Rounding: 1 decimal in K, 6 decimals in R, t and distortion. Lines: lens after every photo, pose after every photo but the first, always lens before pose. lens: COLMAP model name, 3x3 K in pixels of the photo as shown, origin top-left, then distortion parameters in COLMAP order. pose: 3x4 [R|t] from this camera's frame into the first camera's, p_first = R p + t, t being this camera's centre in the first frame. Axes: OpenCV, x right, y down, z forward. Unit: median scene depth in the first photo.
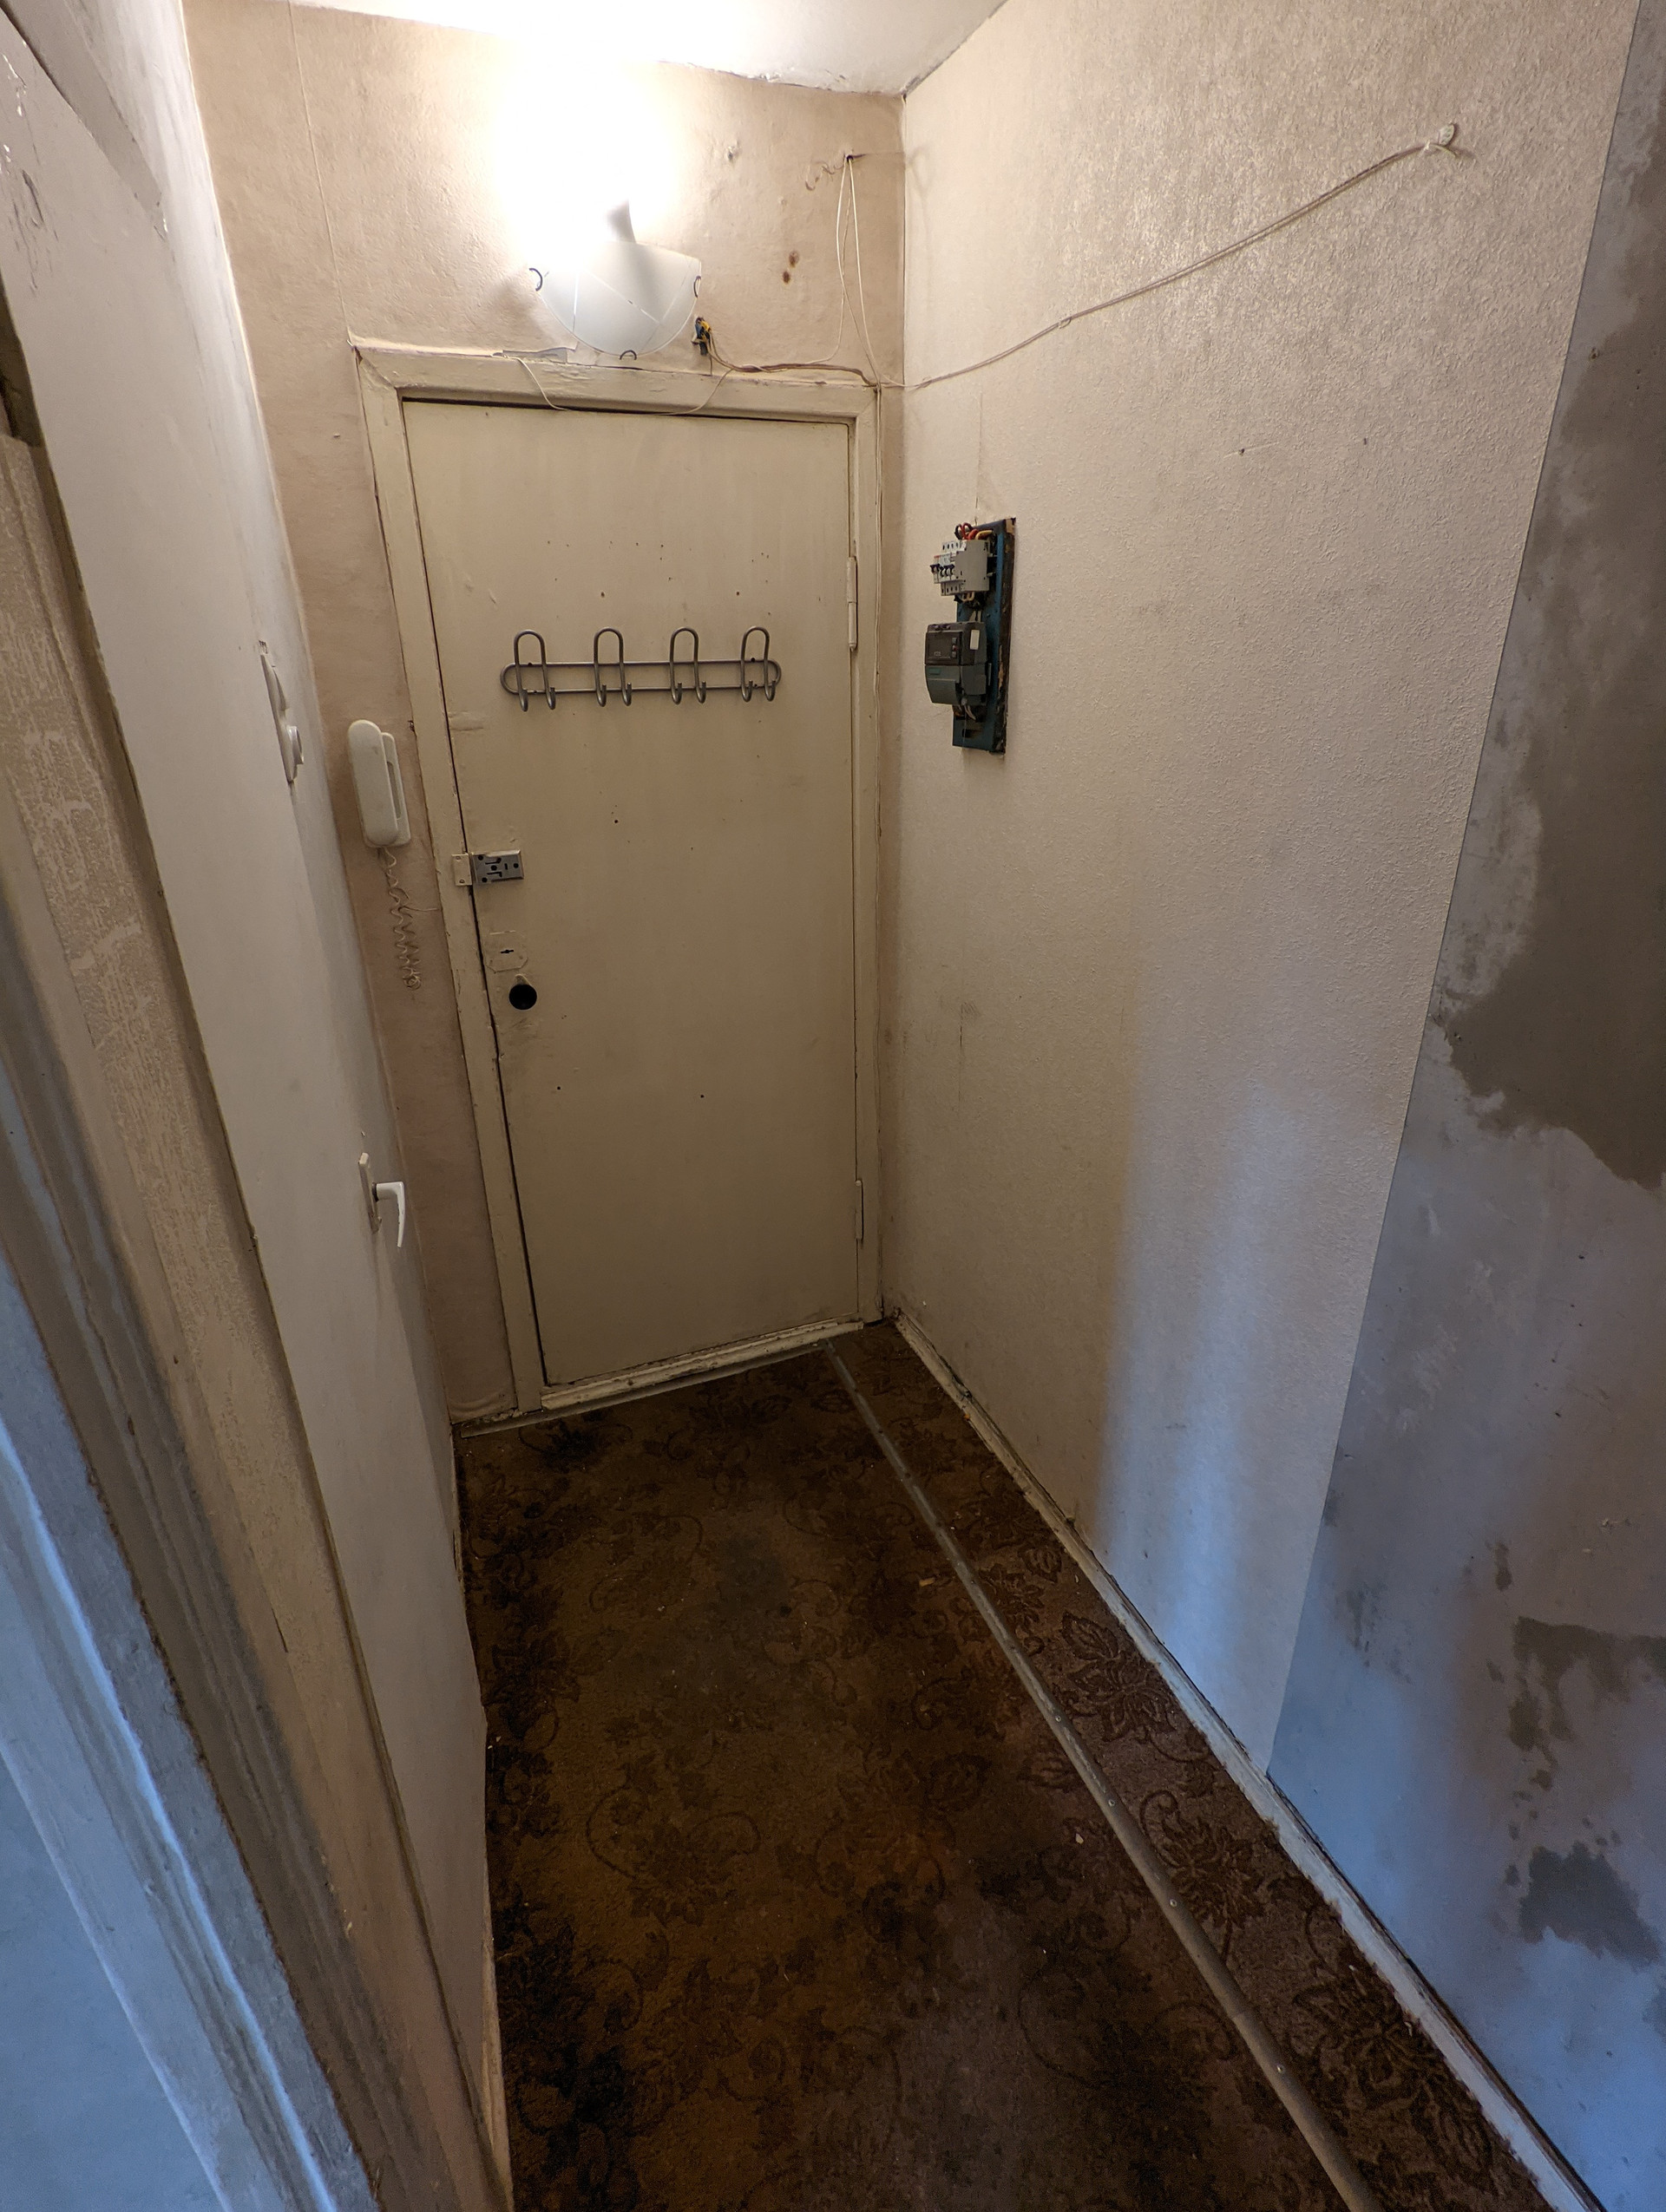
lens RADIAL K [[1046.4, 0, 832.7], [0, 1046.4, 1106.8], [0, 0, 1]] dist [-0.001033, -0.004610]
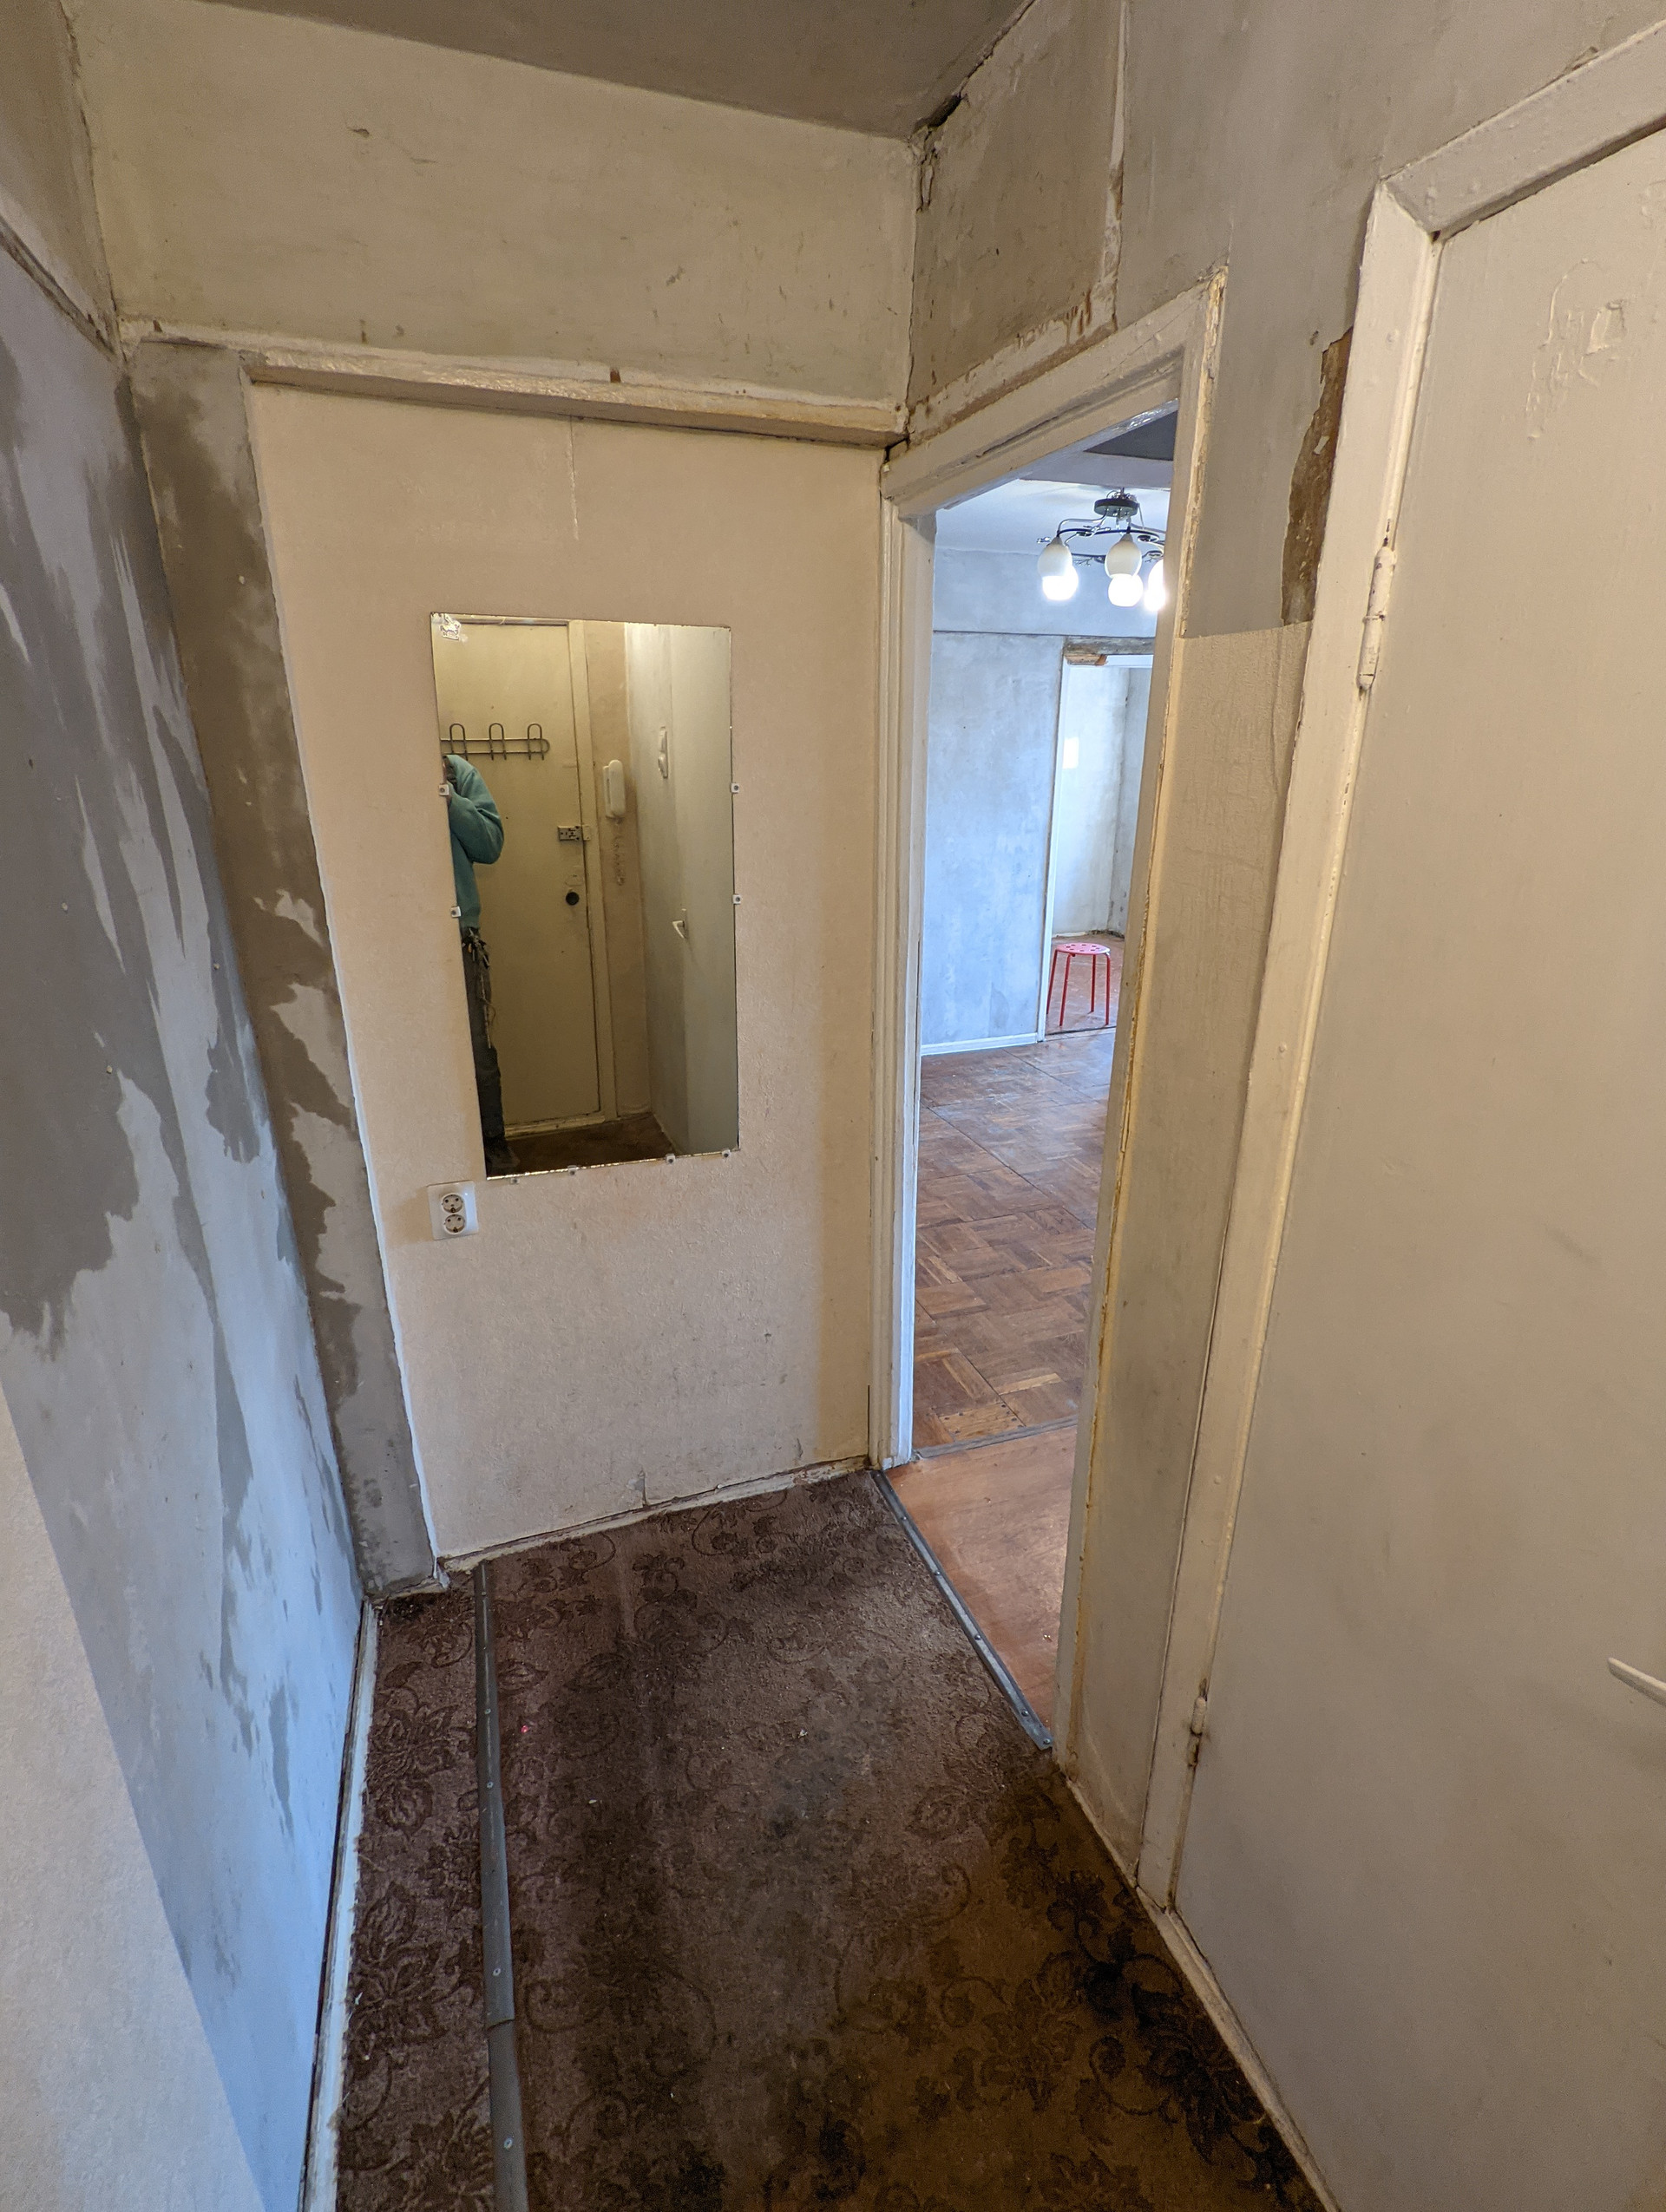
lens RADIAL K [[1046.4, 0, 835.6], [0, 1046.4, 1108.4], [0, 0, 1]] dist [-0.001033, -0.004610]
pose [[-0.999259, 0.012250, 0.036483, 0.011969], [0.033681, 0.737000, 0.675053, -0.477392], [-0.018618, 0.675781, -0.736867, 1.112014]]
